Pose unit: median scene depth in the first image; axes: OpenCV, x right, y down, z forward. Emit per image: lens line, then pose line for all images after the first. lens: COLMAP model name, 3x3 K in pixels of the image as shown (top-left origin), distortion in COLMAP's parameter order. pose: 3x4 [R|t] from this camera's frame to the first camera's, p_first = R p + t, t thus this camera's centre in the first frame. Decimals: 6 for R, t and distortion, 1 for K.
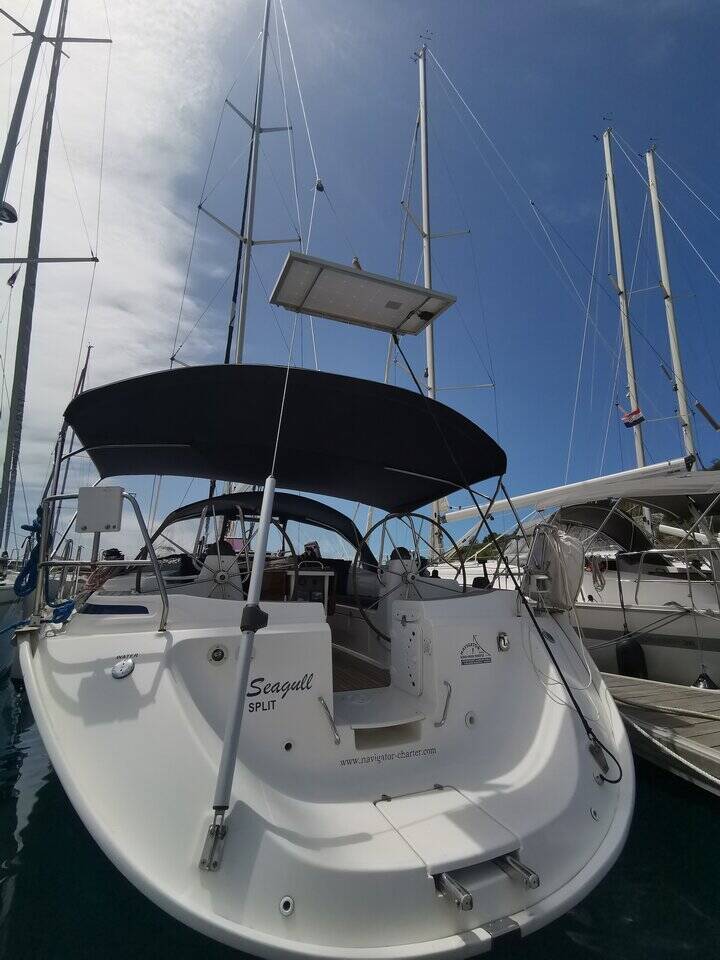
lens RADIAL K [[446.1, 0, 360.0], [0, 446.1, 480.0], [0, 0, 1]] dist [0.001453, -0.000078]
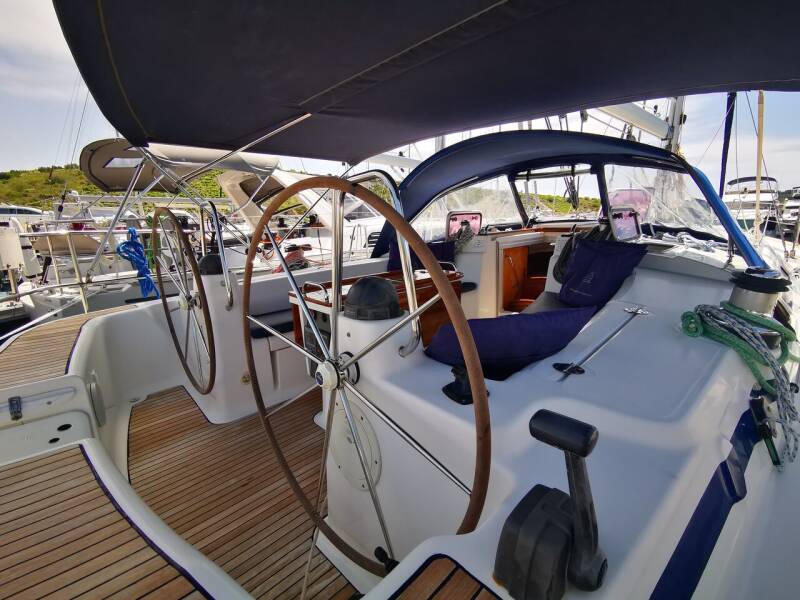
lens RADIAL K [[371.7, 0, 400.0], [0, 371.7, 300.0], [0, 0, 1]] dist [0.001453, -0.000078]
pose [[0.345187, 0.185558, -0.920008, 0.376958], [0.235864, 0.931649, 0.276402, 0.094662], [0.908413, -0.312407, 0.277827, 0.956543]]
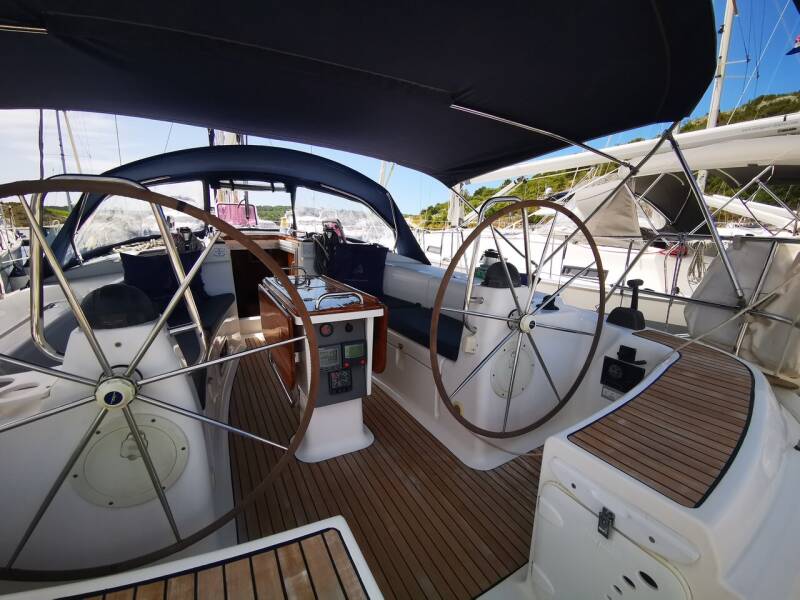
lens RADIAL K [[373.2, 0, 397.4], [0, 373.2, 308.7], [0, 0, 1]] dist [-0.000856, -0.000249]
pose [[0.997250, -0.014498, 0.072684, -0.073761], [-0.017902, 0.904526, 0.426043, 0.010261], [-0.071921, -0.426173, 0.901778, 0.581525]]
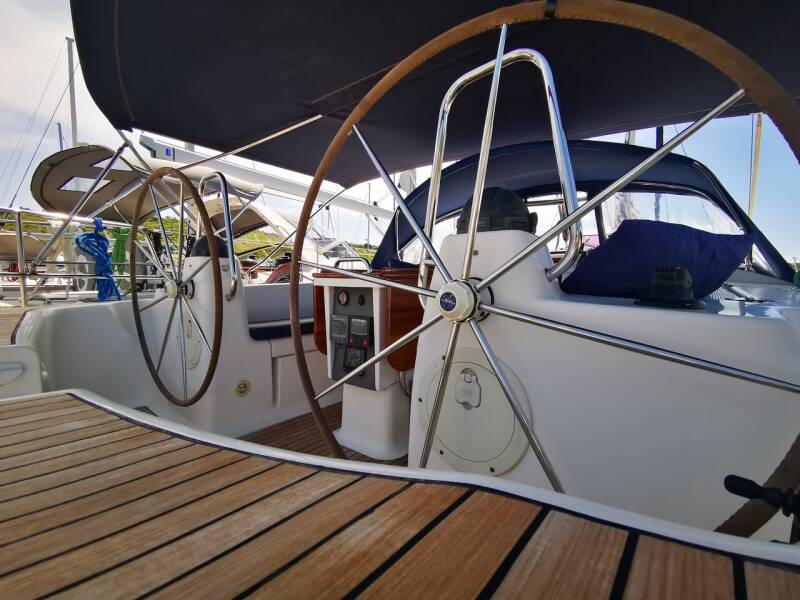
lens RADIAL K [[371.7, 0, 400.0], [0, 371.7, 300.0], [0, 0, 1]] dist [0.001453, -0.000078]
pose [[0.467096, 0.044930, -0.883064, 0.276339], [0.184840, 0.971681, 0.147210, 0.177089], [0.864671, -0.231987, 0.445563, 0.848612]]
